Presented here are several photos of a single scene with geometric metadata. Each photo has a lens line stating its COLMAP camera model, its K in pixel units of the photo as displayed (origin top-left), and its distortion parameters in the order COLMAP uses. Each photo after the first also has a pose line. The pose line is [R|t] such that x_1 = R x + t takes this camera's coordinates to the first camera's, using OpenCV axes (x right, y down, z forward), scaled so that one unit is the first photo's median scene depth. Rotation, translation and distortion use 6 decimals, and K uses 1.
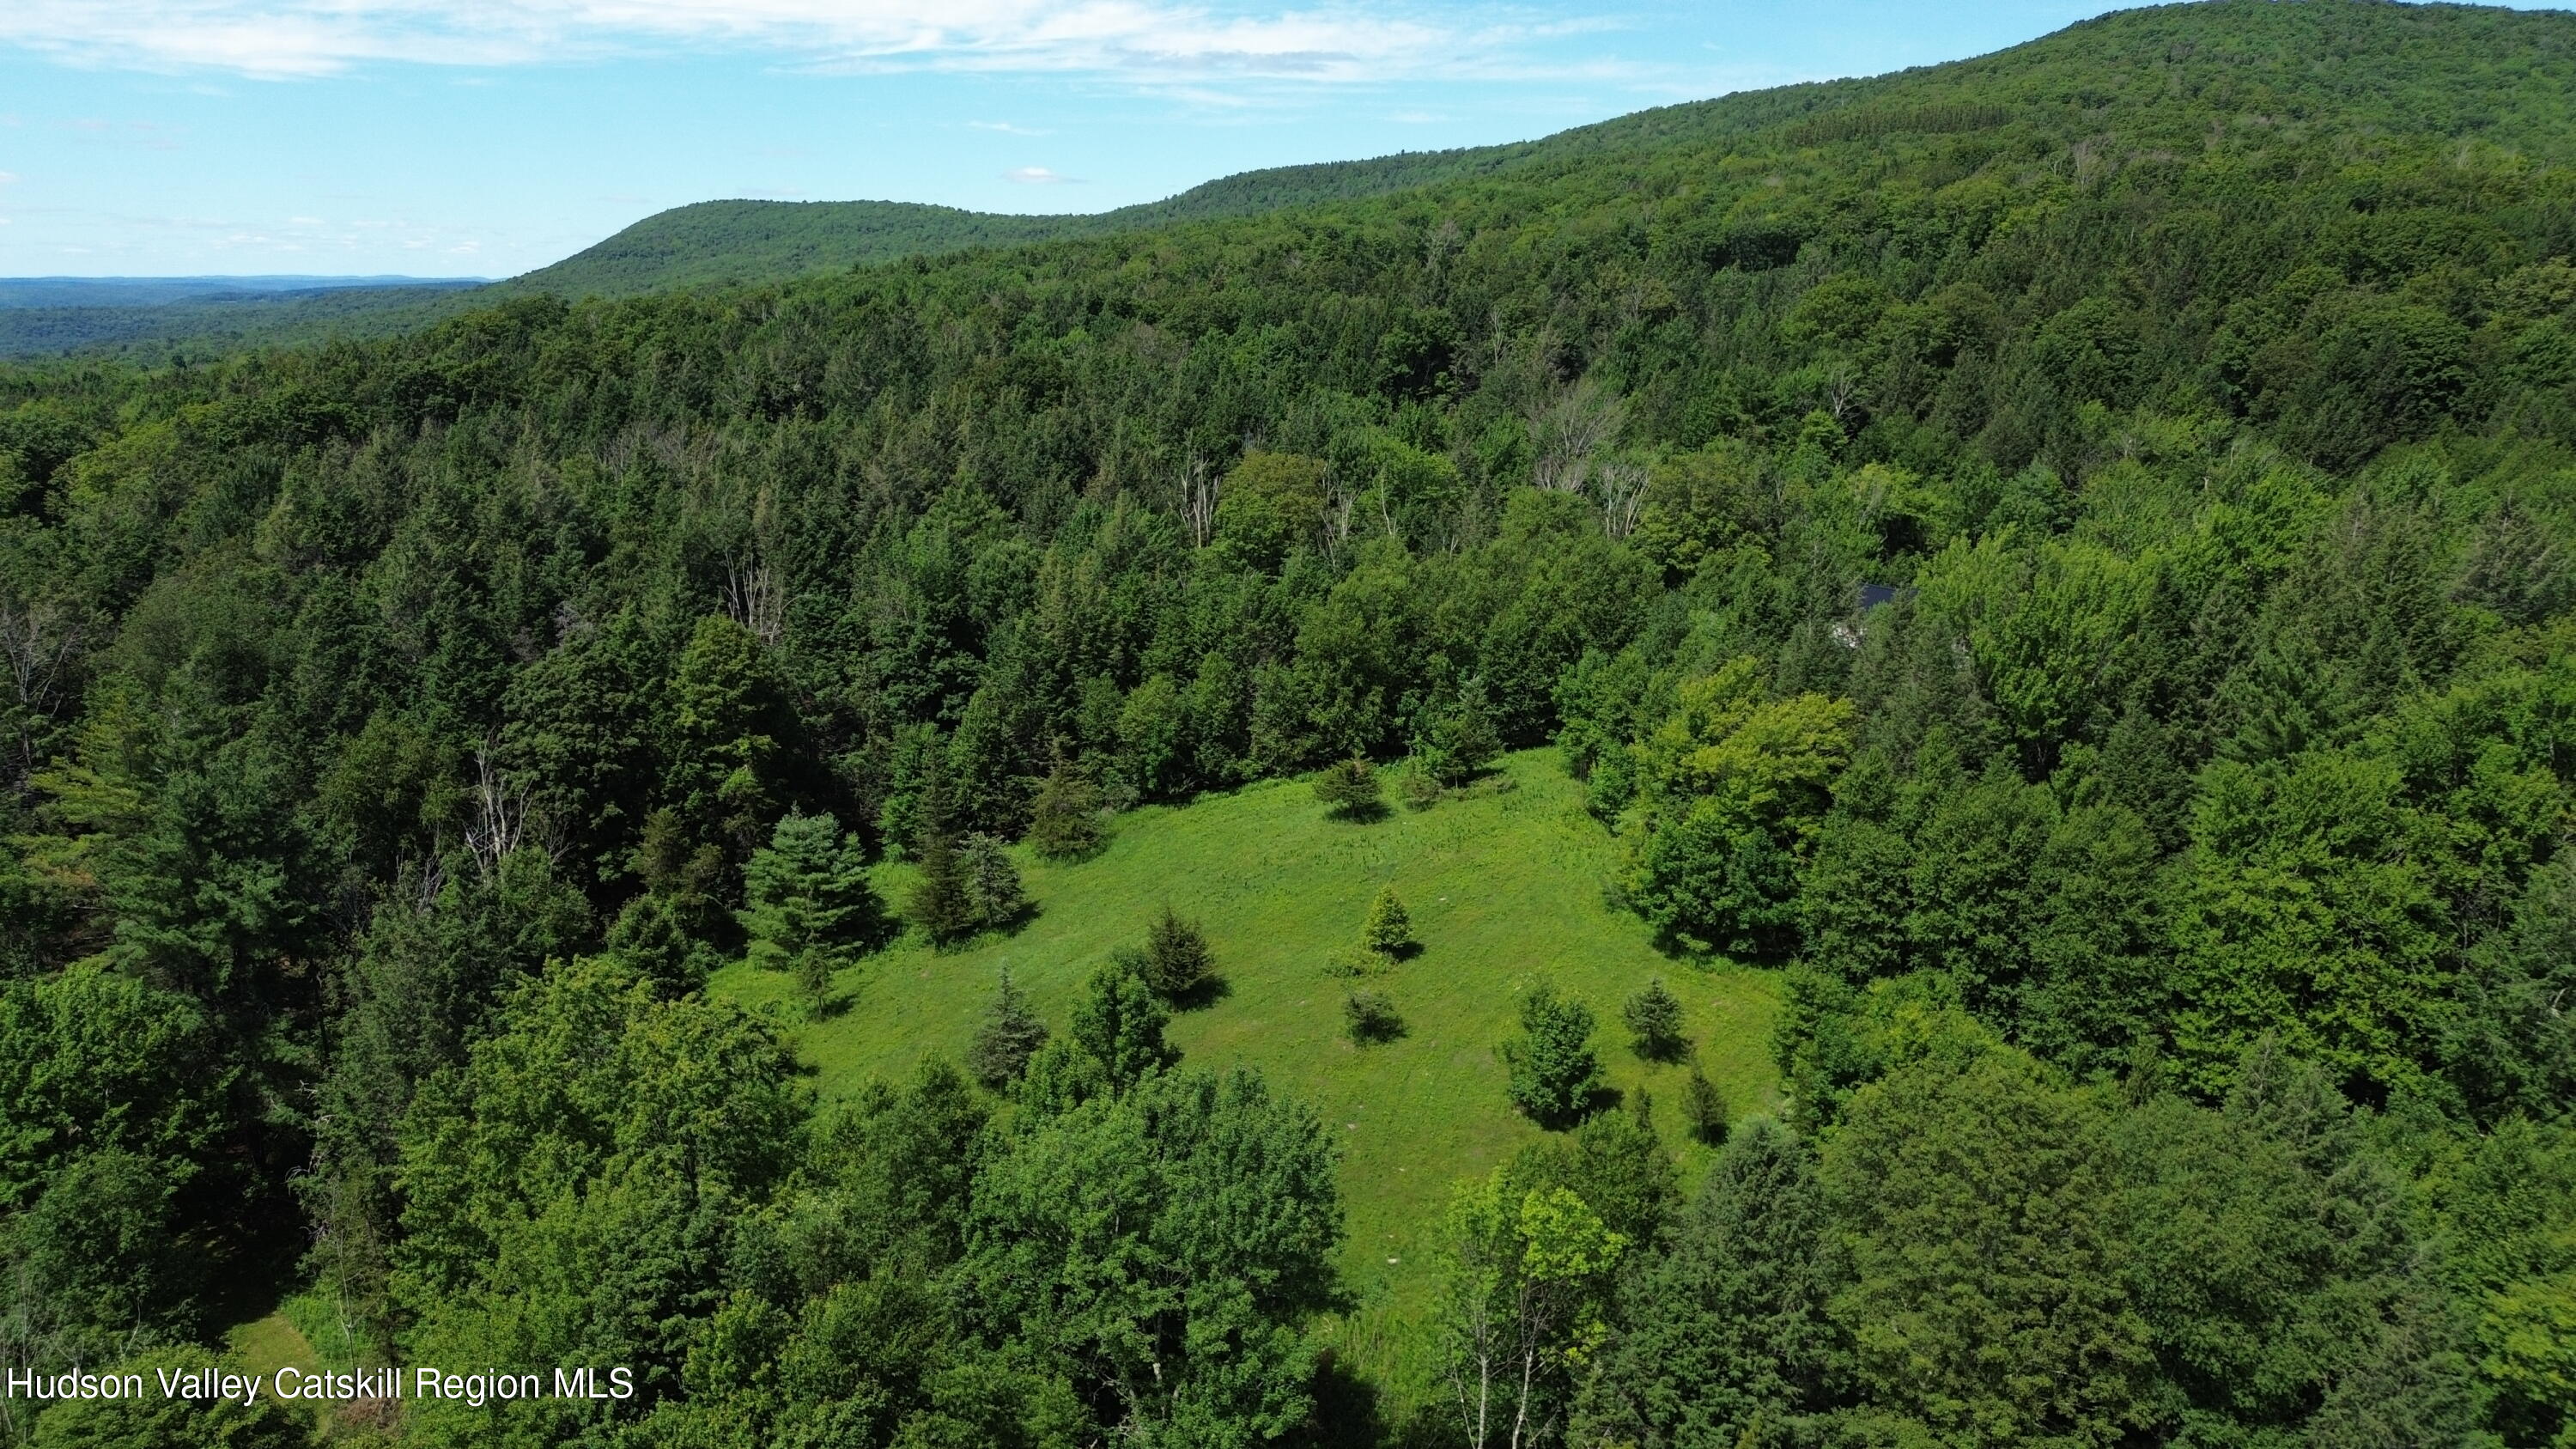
lens RADIAL K [[1810.1, 0, 1288.0], [0, 1810.1, 724.5], [0, 0, 1]] dist [0.085337, -0.096861]
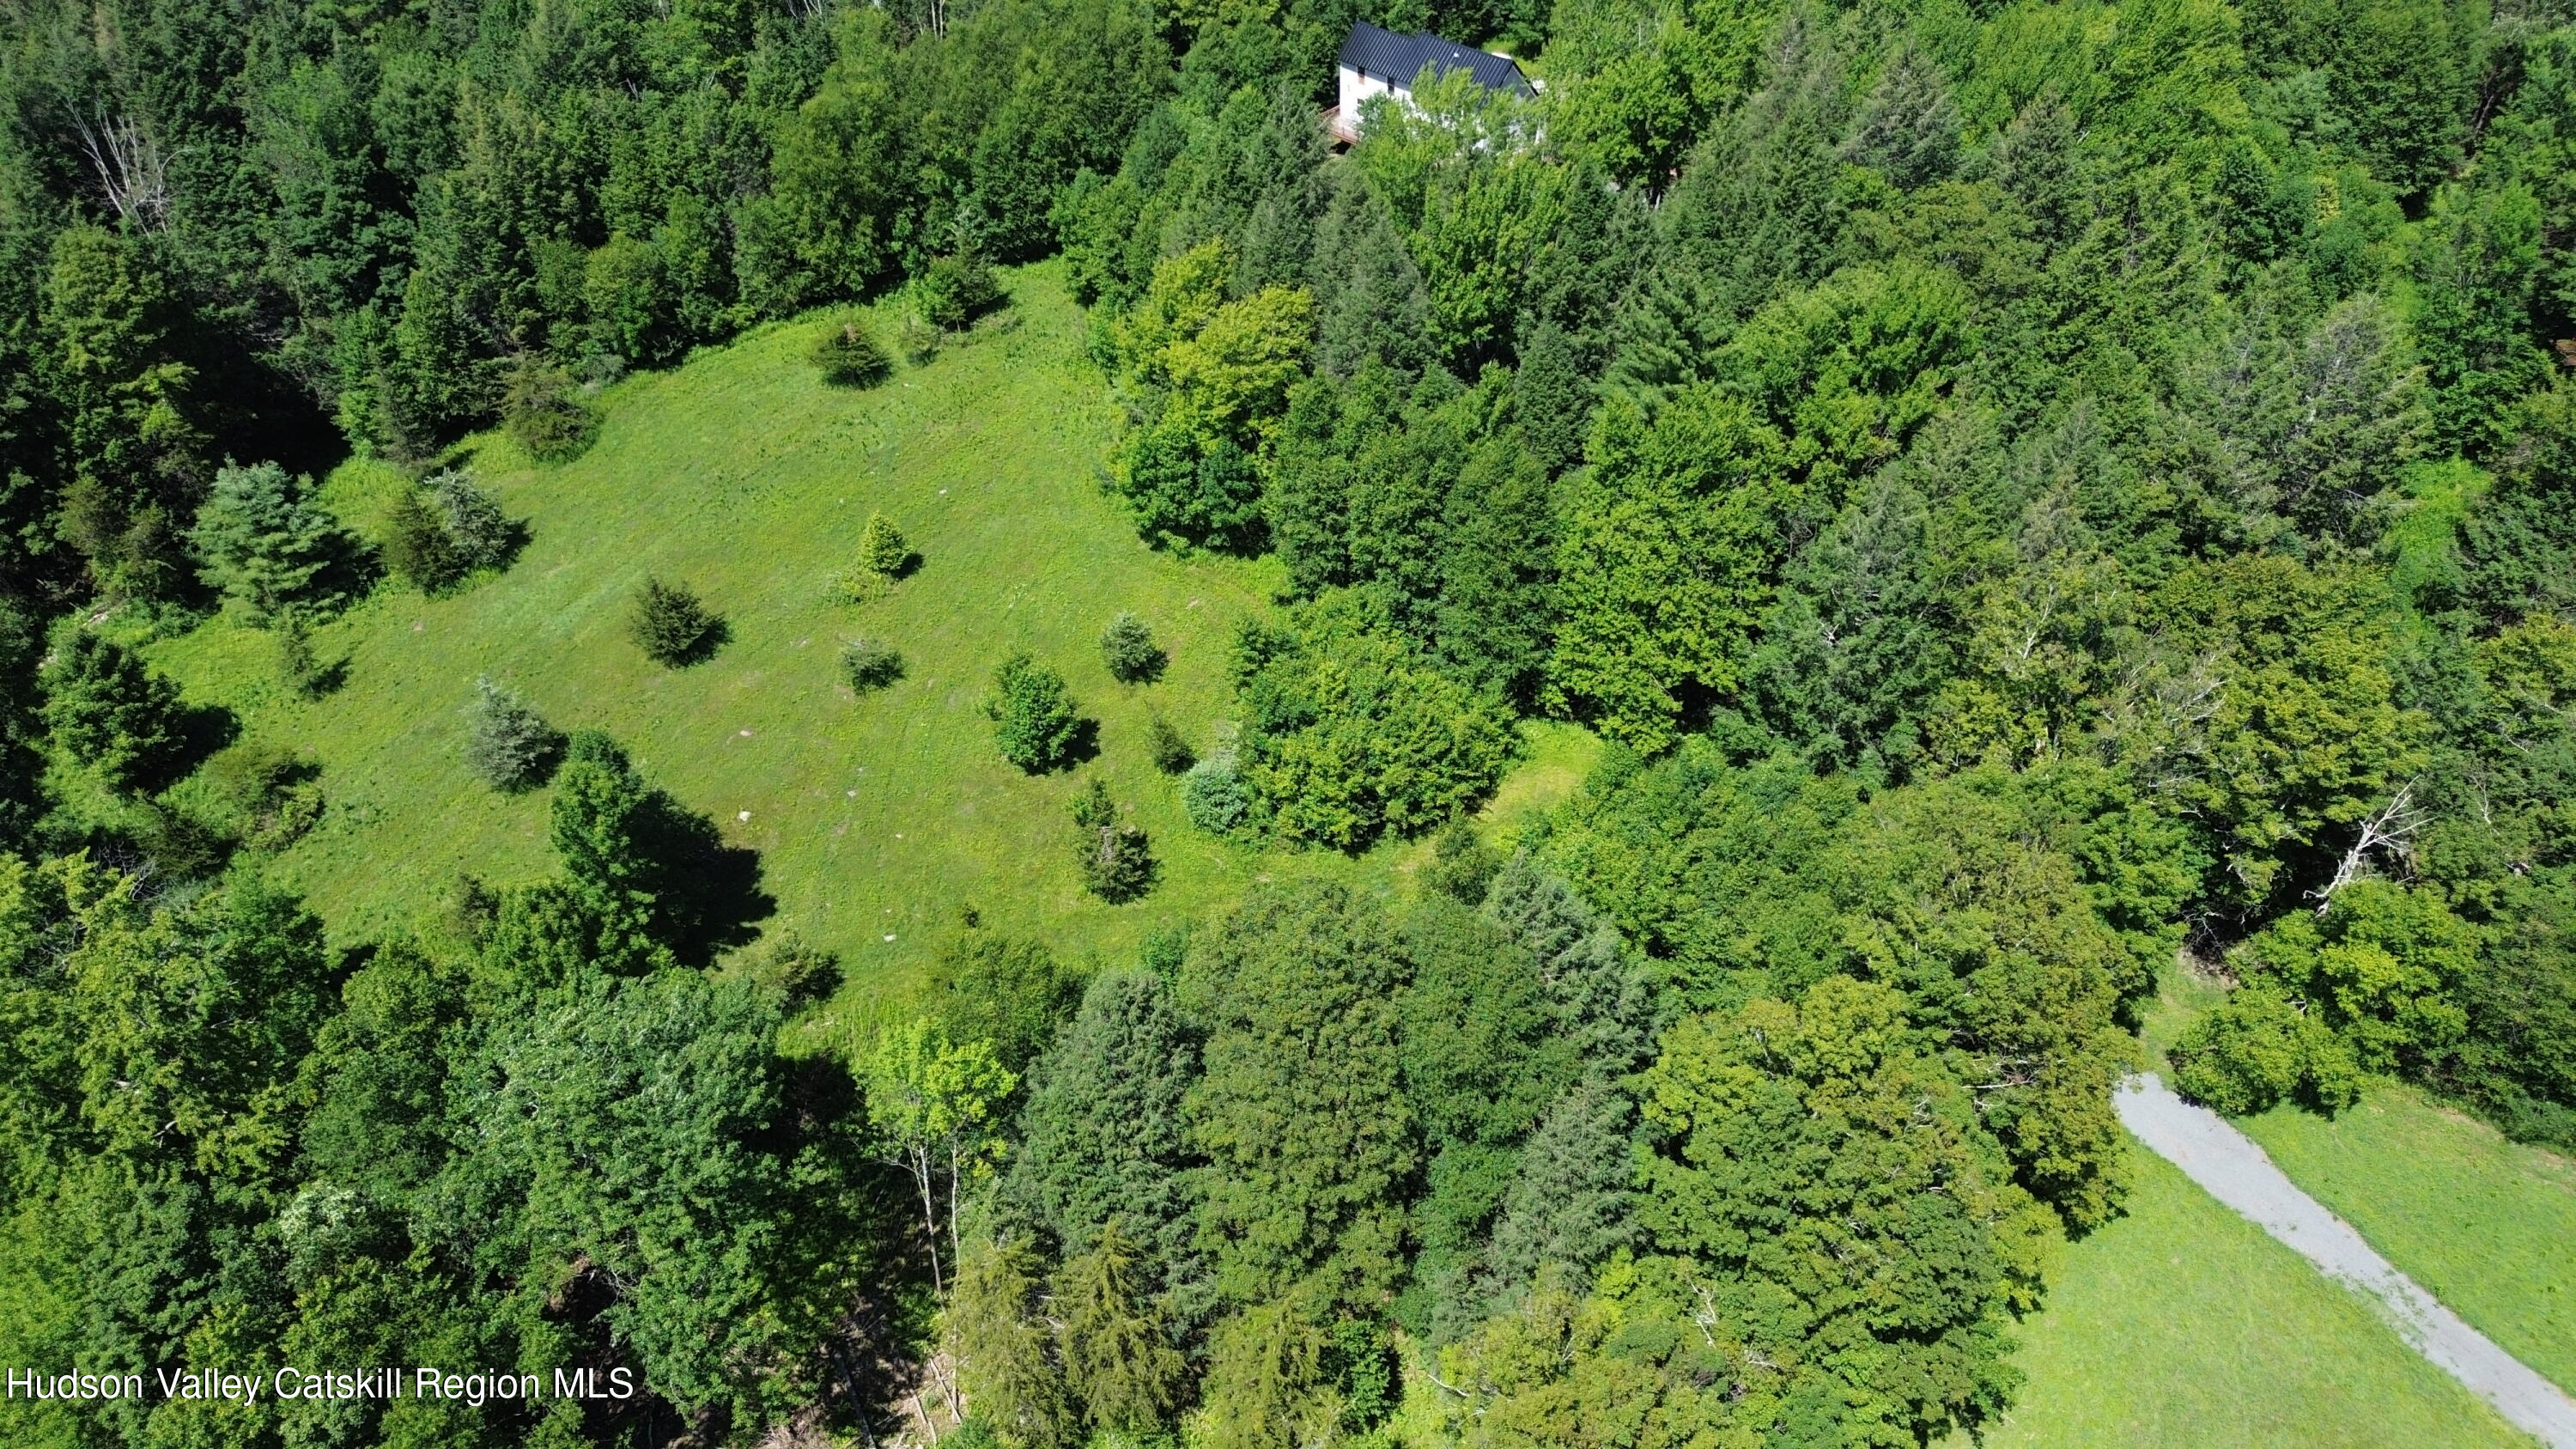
lens RADIAL K [[1810.1, 0, 1288.0], [0, 1810.1, 724.5], [0, 0, 1]] dist [0.085337, -0.096861]
pose [[0.979821, -0.124970, 0.155990, 0.099874], [0.047170, 0.902965, 0.427117, -0.214430], [-0.194230, -0.411140, 0.890639, -0.006908]]
